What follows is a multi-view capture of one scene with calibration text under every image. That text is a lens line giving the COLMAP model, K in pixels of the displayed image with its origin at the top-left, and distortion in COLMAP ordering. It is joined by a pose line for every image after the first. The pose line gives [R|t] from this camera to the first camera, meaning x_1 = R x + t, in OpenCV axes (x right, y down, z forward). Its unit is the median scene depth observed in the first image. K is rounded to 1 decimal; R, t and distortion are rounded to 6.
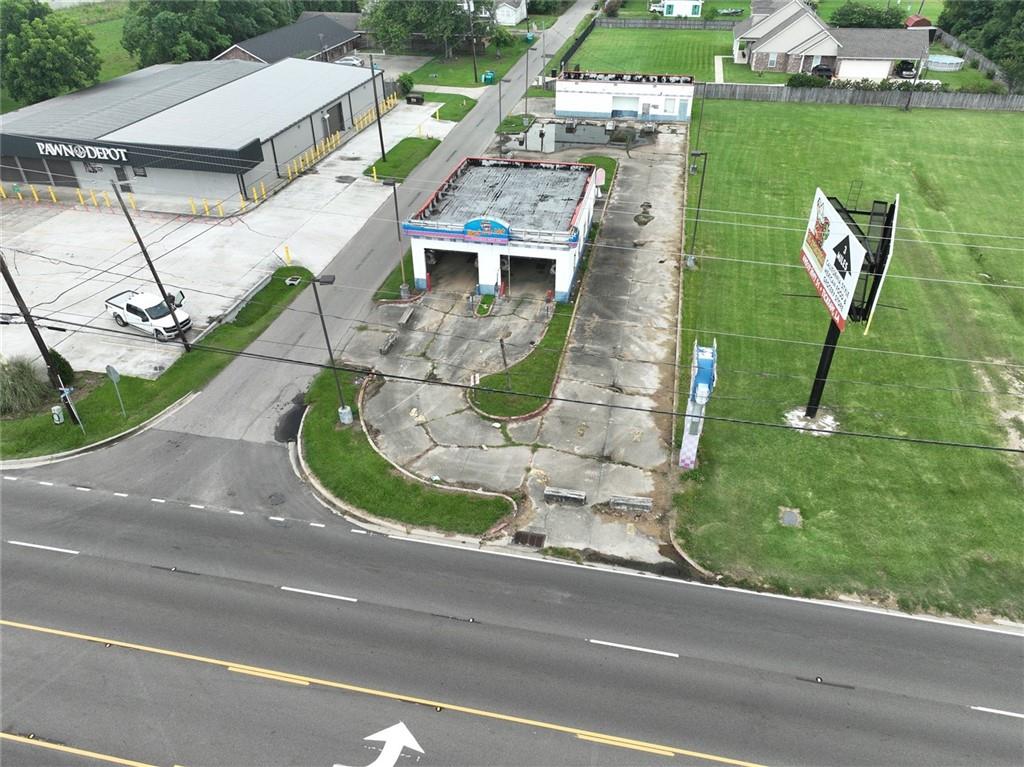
lens RADIAL K [[722.2, 0, 511.0], [0, 722.2, 381.9], [0, 0, 1]] dist [0.000266, 0.018433]
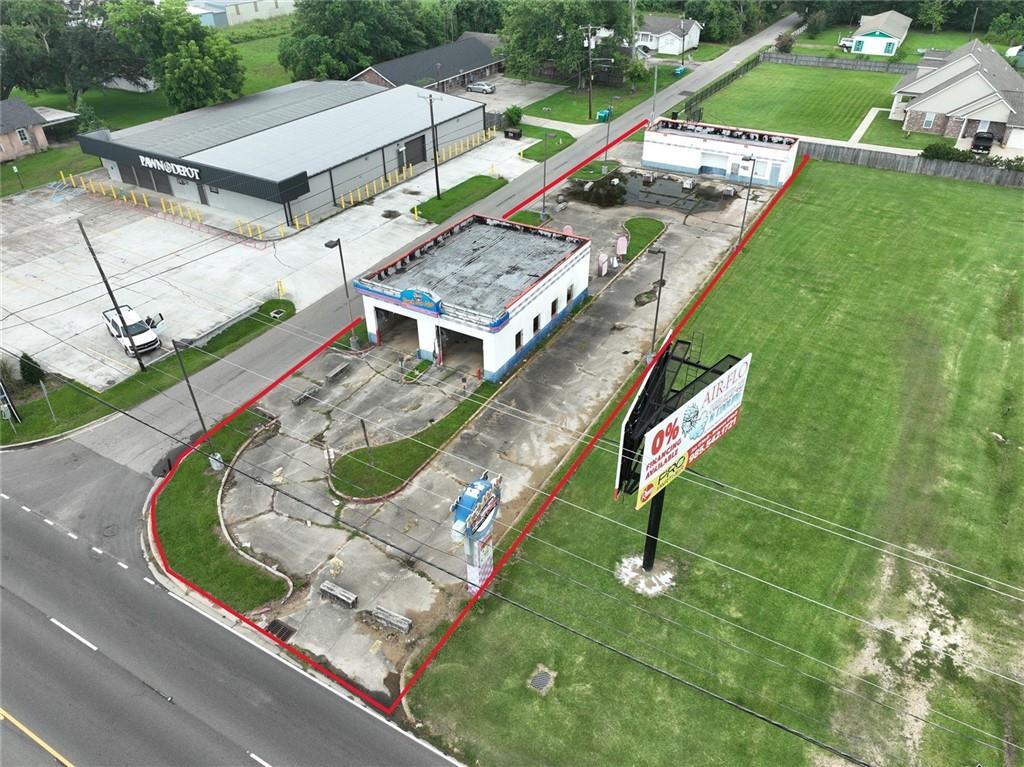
lens RADIAL K [[722.2, 0, 510.5], [0, 722.2, 382.2], [0, 0, 1]] dist [0.000266, 0.018433]
pose [[0.949740, 0.178717, -0.257009, 0.325899], [-0.178107, 0.983672, 0.025853, -0.129889], [0.257433, 0.021222, 0.966063, 0.050498]]
